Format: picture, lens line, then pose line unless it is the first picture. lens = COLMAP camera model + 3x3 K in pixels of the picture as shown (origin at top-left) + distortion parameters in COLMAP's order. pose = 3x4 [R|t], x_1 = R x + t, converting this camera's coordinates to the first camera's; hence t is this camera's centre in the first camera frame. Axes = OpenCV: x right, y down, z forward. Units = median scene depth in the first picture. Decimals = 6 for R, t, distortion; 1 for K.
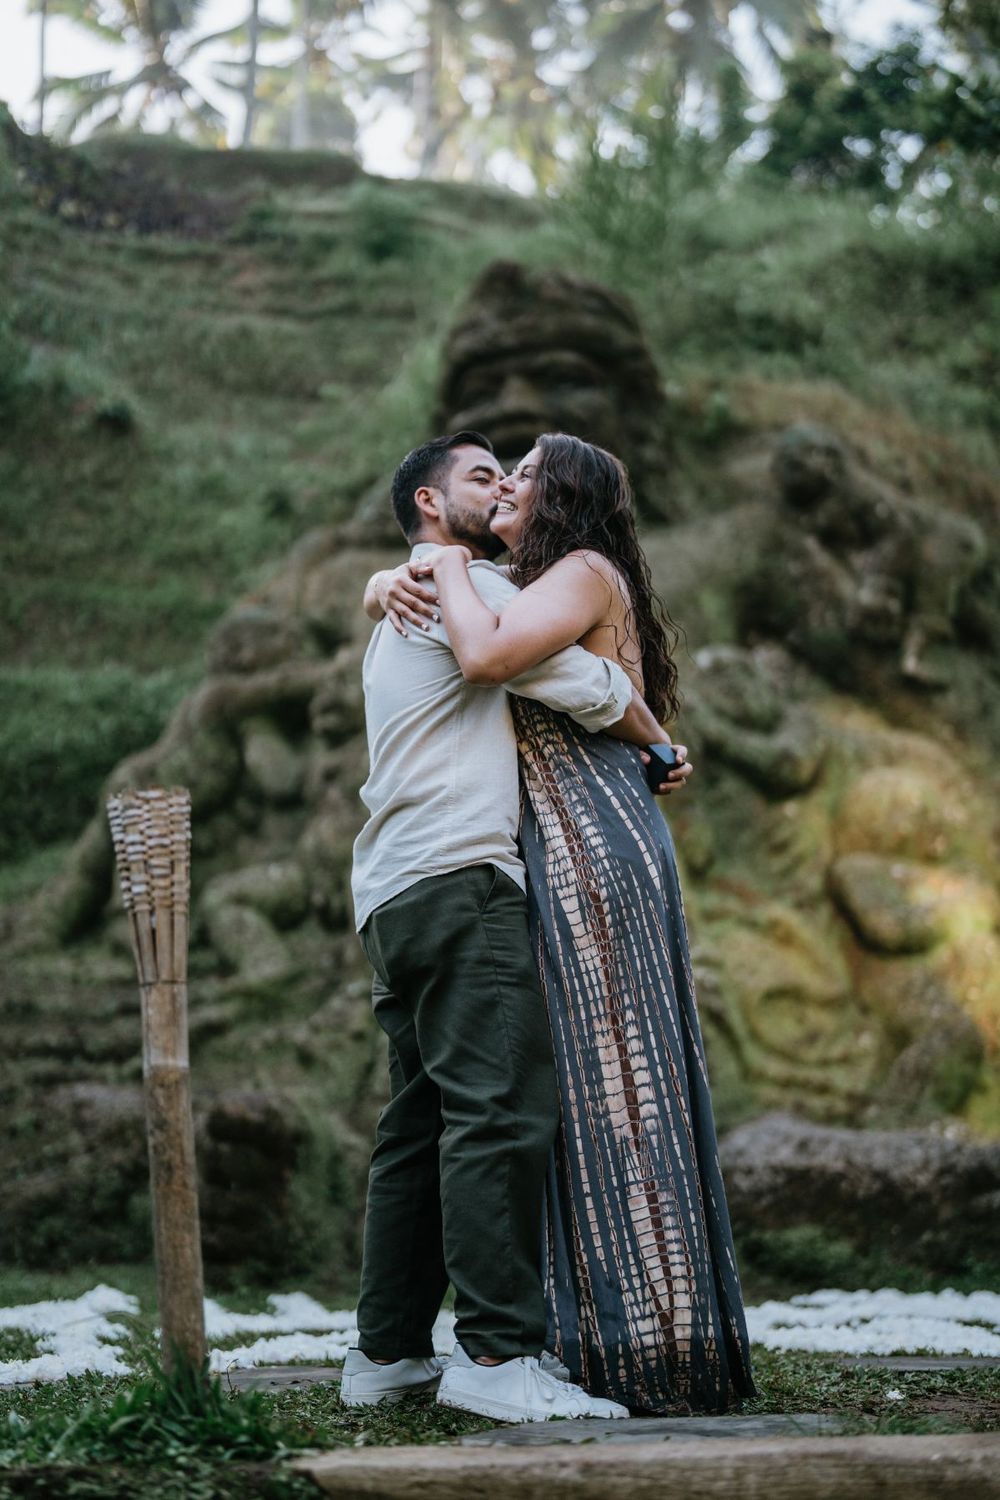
lens RADIAL K [[2086.6, 0, 484.0], [0, 2086.6, 759.7], [0, 0, 1]] dist [-0.180243, 1.188635]
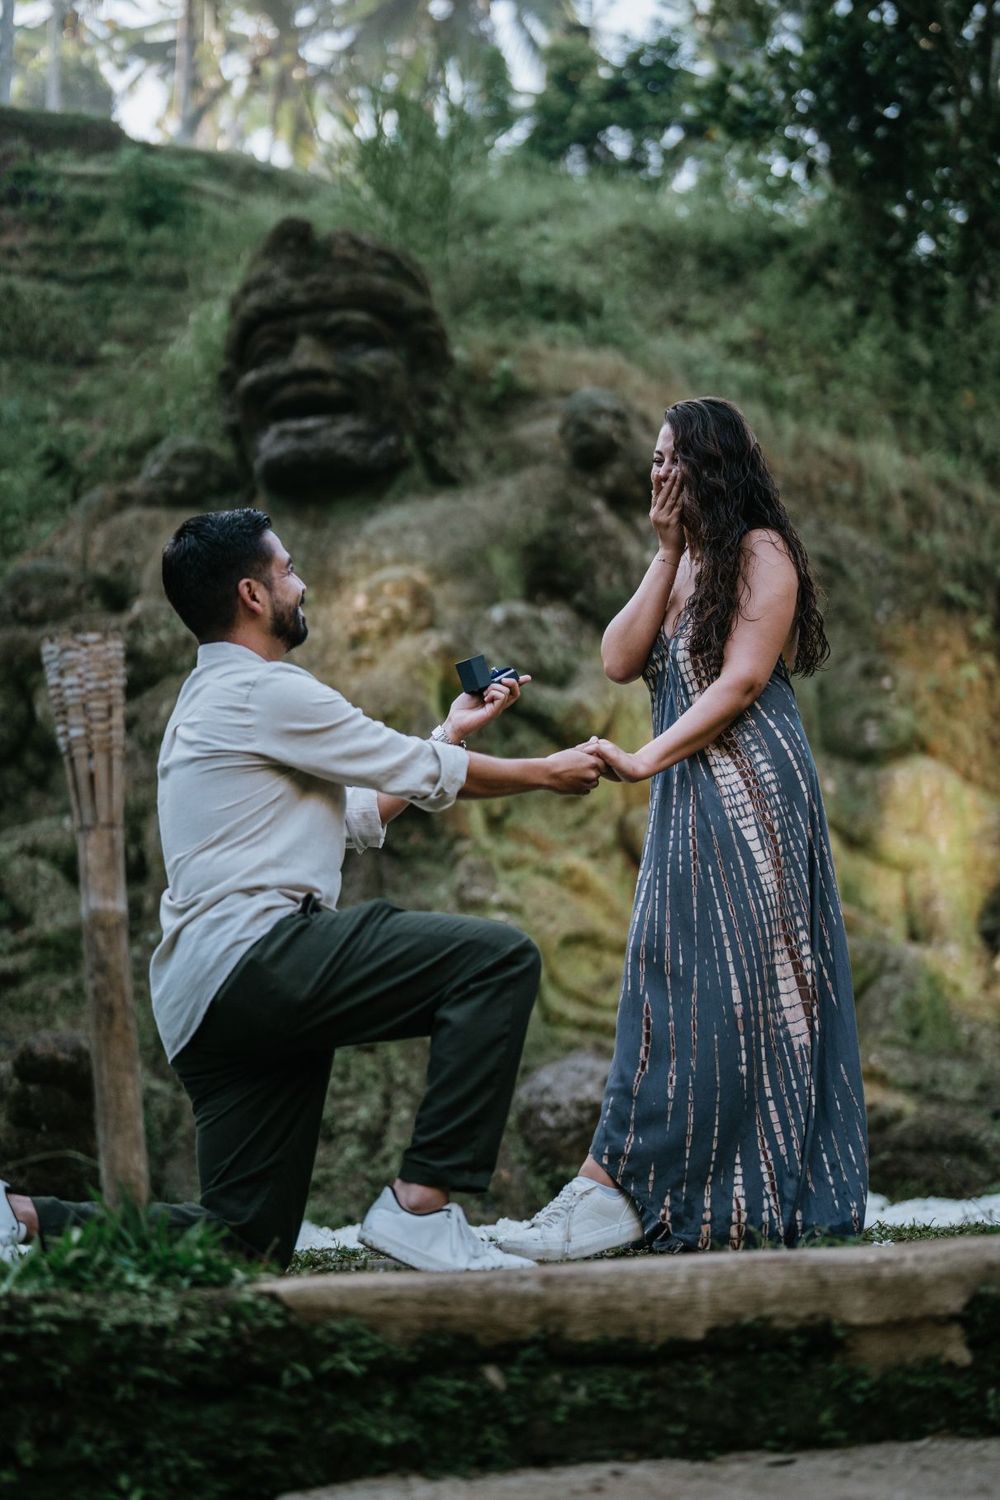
lens RADIAL K [[2079.3, 0, 500.0], [0, 2079.3, 750.0], [0, 0, 1]] dist [-0.155102, 1.026254]
pose [[0.991782, 0.004669, 0.127855, -0.020557], [-0.004880, 0.999987, 0.001341, 0.015299], [-0.127847, -0.001954, 0.991792, -0.001647]]
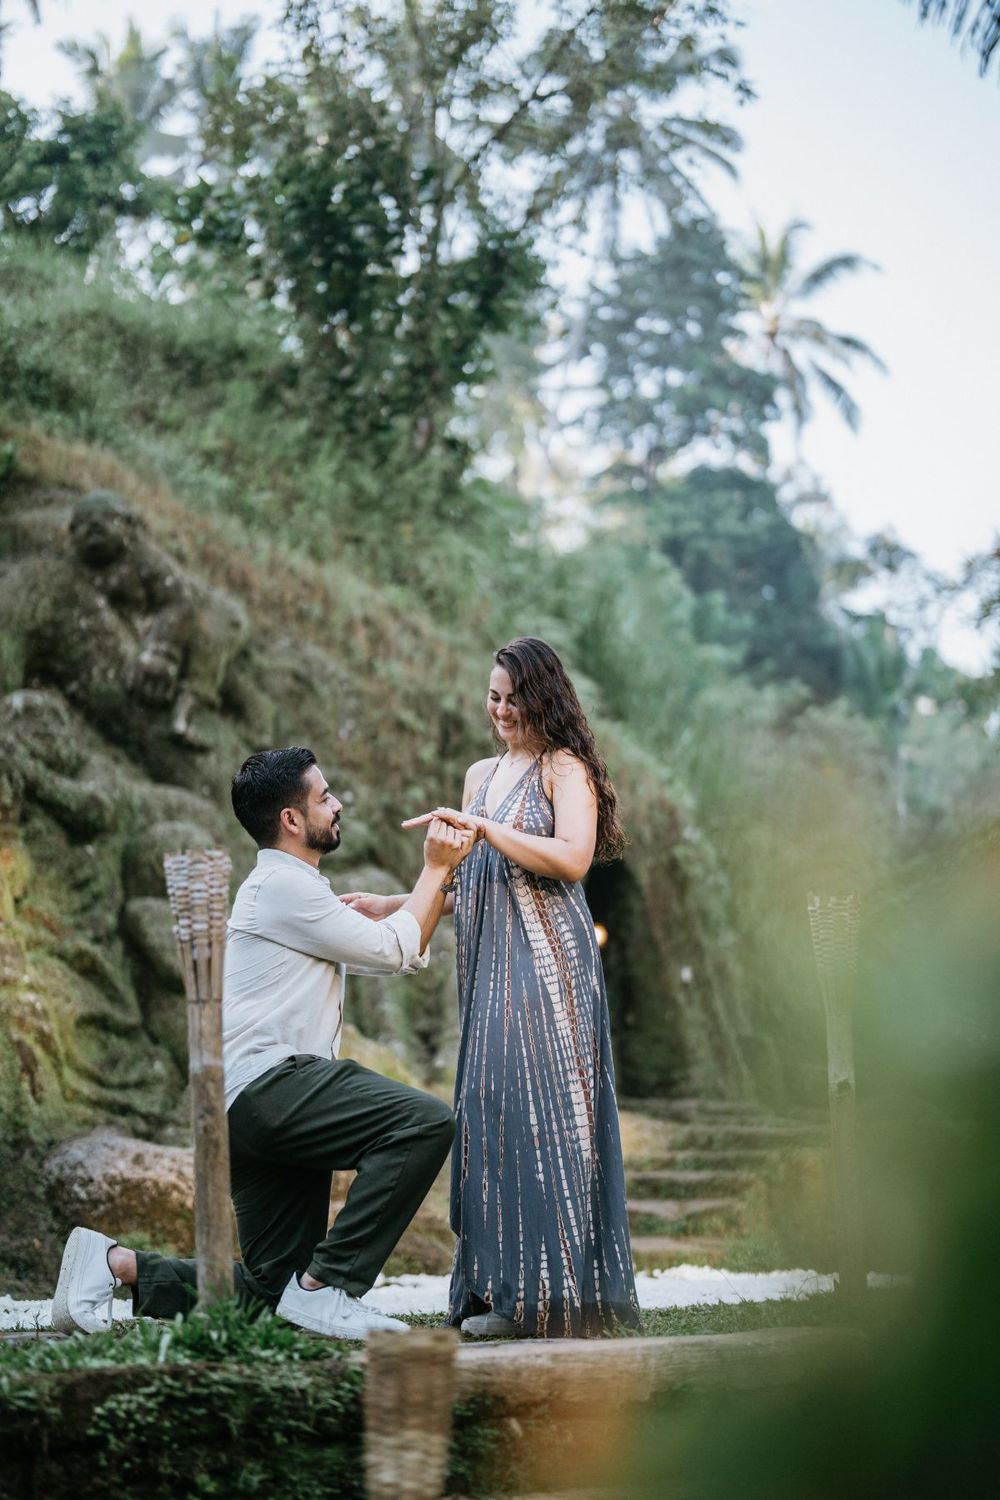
lens RADIAL K [[2069.7, 0, 505.5], [0, 2069.7, 773.6], [0, 0, 1]] dist [-0.169893, 1.150695]
pose [[0.888033, 0.107200, 0.447109, -0.129317], [-0.103089, 0.994105, -0.033598, -0.001850], [-0.448075, -0.016255, 0.893848, -0.049277]]
